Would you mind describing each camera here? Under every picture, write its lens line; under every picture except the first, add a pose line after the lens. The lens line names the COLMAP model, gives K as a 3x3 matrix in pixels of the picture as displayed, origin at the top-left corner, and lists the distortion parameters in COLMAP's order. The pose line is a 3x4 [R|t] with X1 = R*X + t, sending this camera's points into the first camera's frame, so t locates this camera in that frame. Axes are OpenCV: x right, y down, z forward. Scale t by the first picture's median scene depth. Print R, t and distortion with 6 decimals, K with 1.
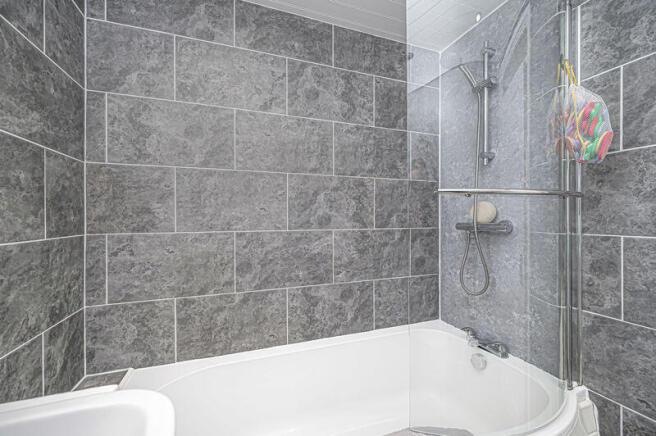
lens RADIAL K [[260.1, 0, 326.9], [0, 260.1, 217.4], [0, 0, 1]] dist [-0.004410, 0.000042]
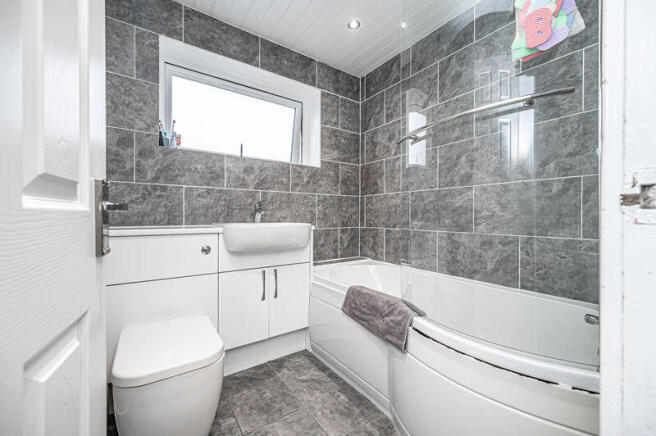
lens RADIAL K [[260.1, 0, 326.3], [0, 260.1, 216.7], [0, 0, 1]] dist [-0.004410, 0.000042]
pose [[0.250473, 0.010770, -0.968064, 1.015246], [-0.005396, 0.999938, 0.009729, 0.184631], [0.968109, 0.002787, 0.250516, 0.095536]]
